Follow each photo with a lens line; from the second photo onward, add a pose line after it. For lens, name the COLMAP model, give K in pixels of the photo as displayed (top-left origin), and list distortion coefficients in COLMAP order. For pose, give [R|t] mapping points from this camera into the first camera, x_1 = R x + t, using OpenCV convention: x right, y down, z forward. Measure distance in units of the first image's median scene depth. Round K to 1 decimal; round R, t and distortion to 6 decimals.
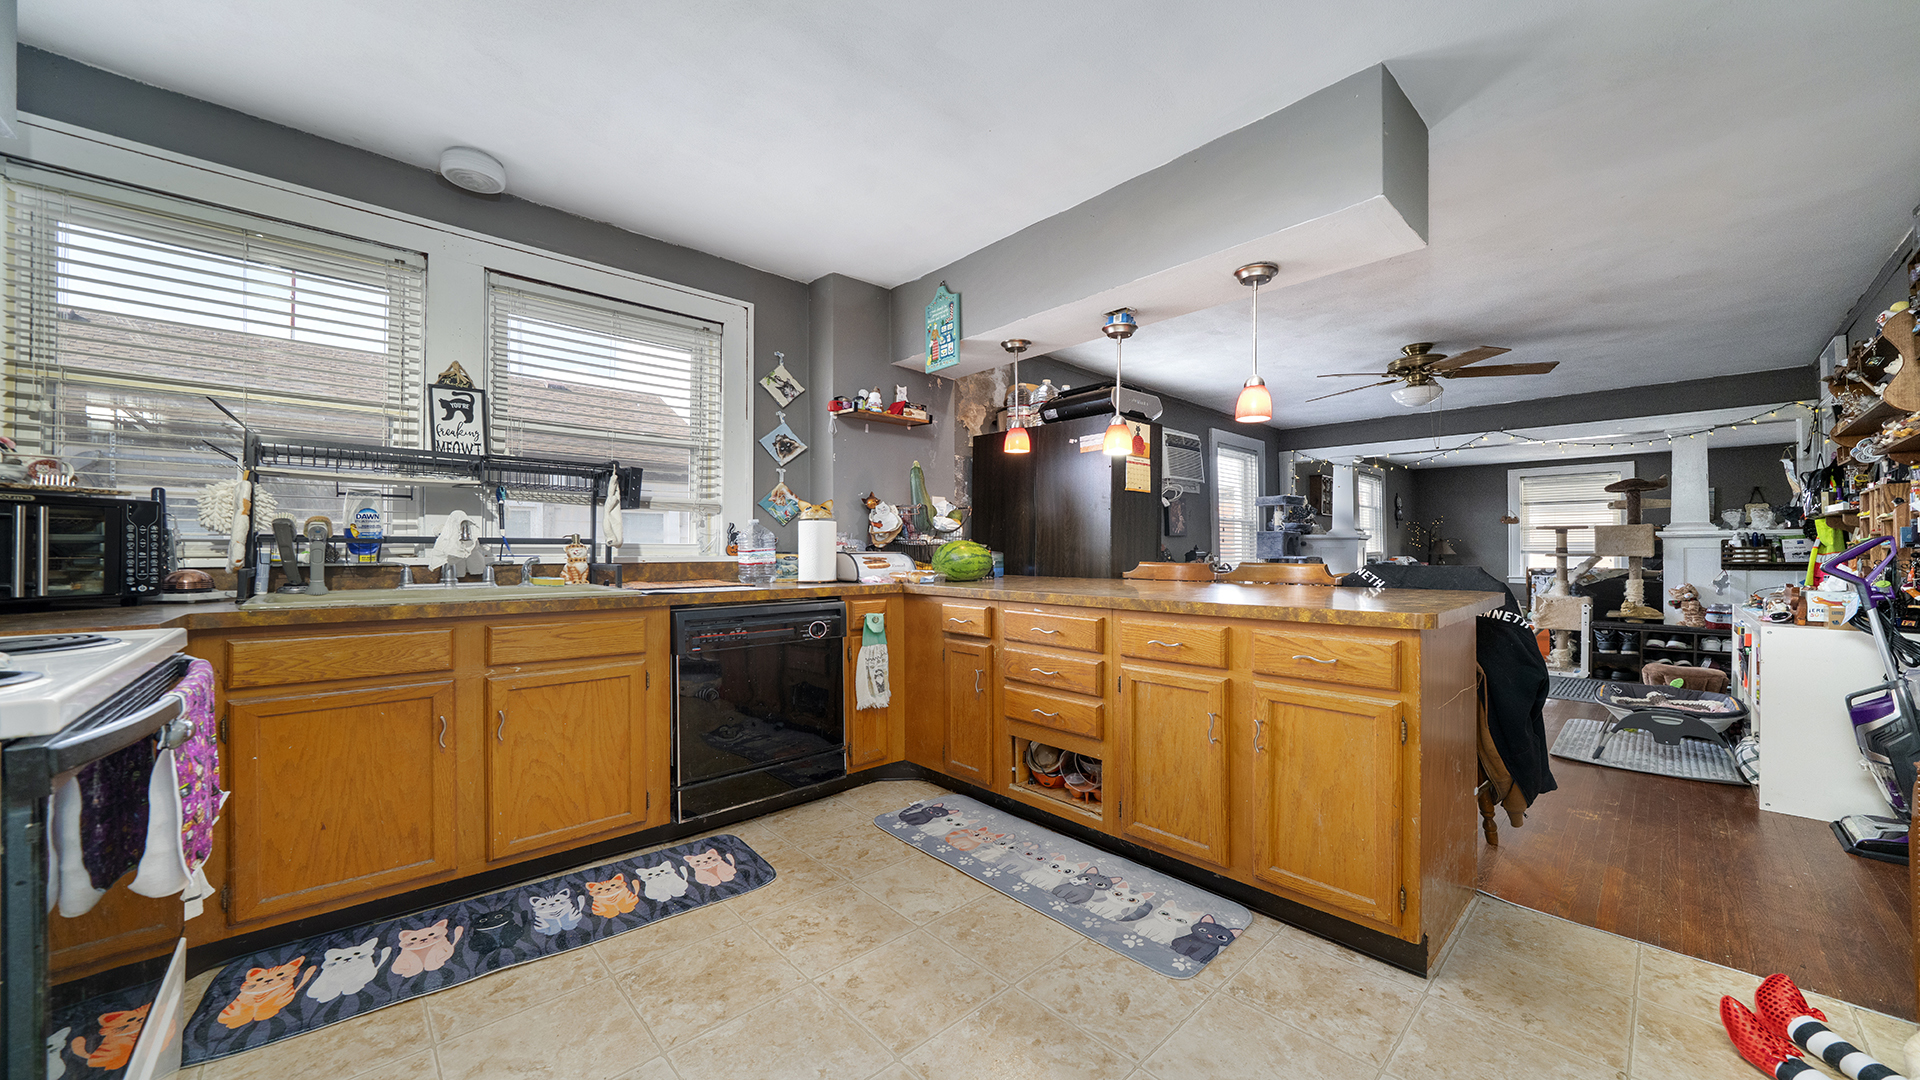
lens RADIAL K [[678.6, 0, 962.2], [0, 678.6, 544.1], [0, 0, 1]] dist [-0.001904, -0.000190]
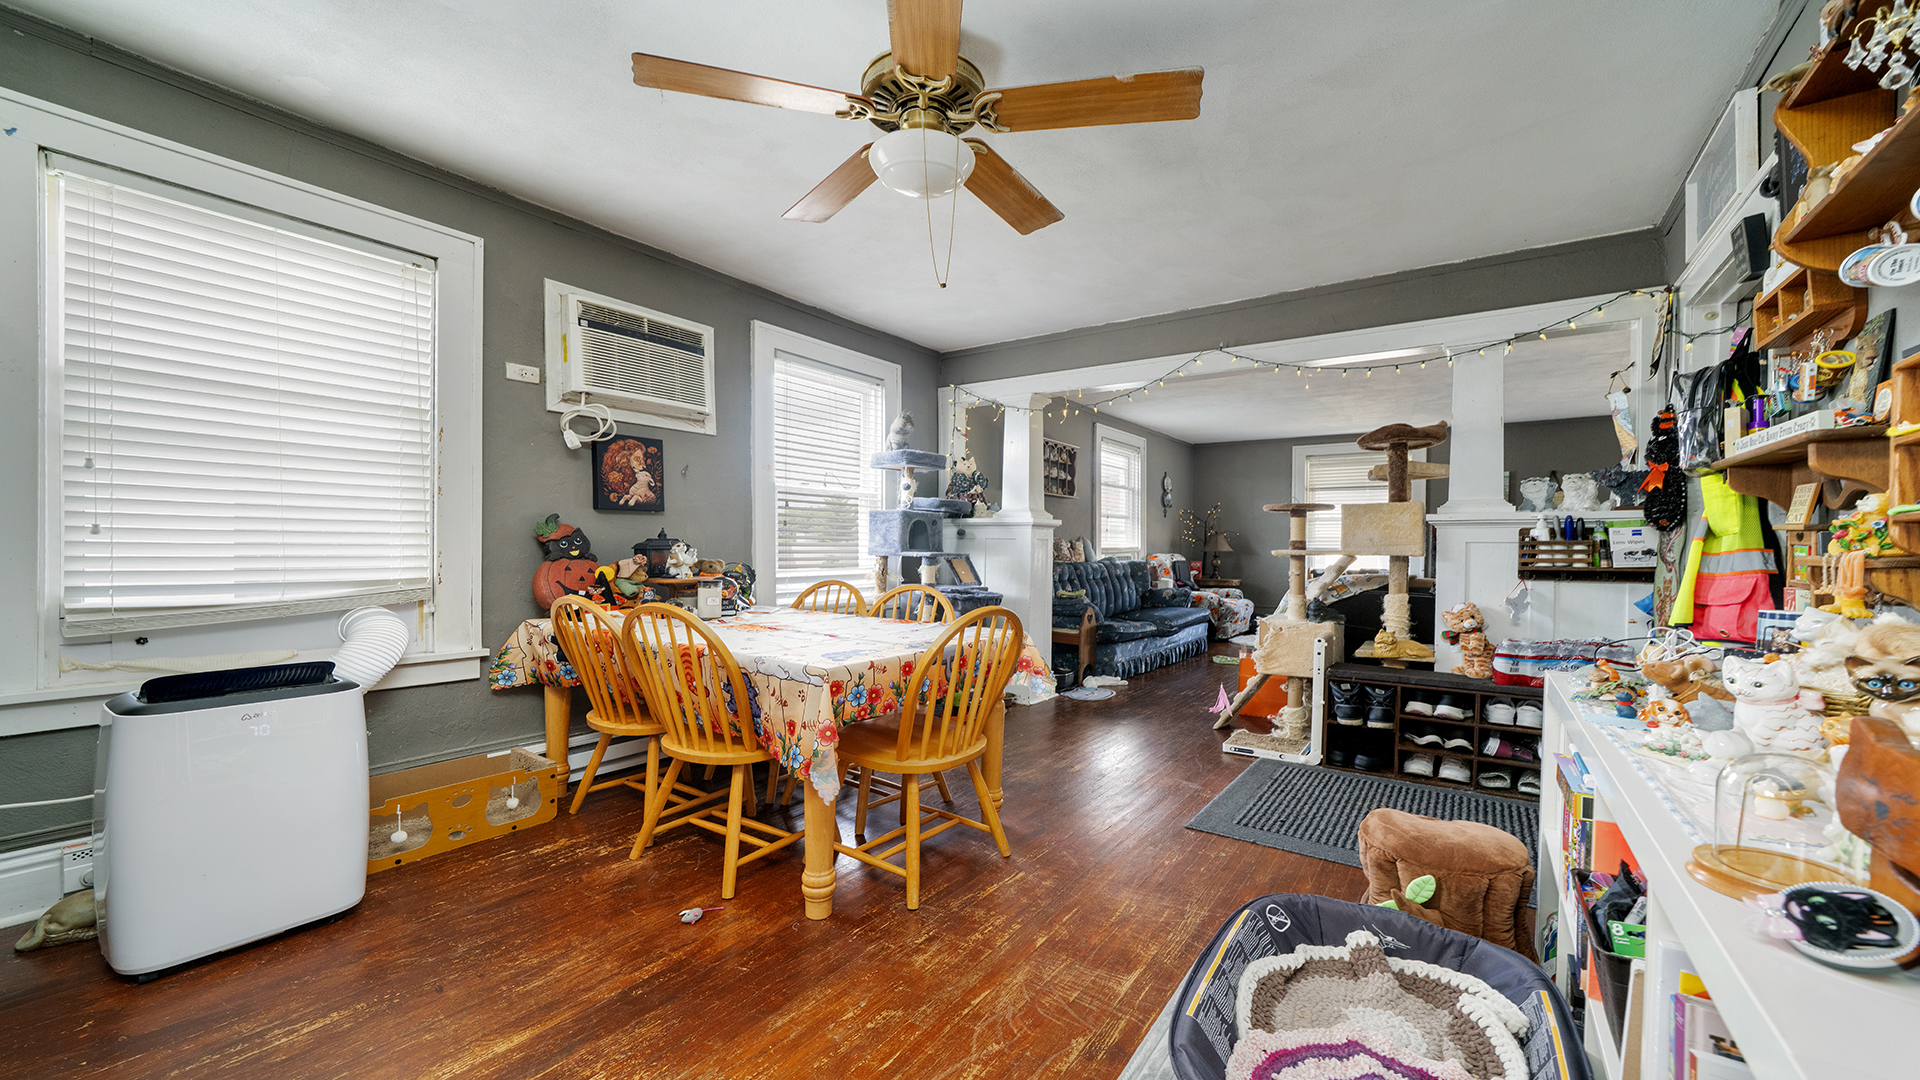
lens RADIAL K [[720.4, 0, 962.5], [0, 720.4, 546.7], [0, 0, 1]] dist [-0.001871, -0.000172]
pose [[0.982378, 0.009268, 0.186675, 0.533533], [-0.011434, 0.999879, 0.010530, 0.008524], [-0.186554, -0.012479, 0.982365, 0.478989]]
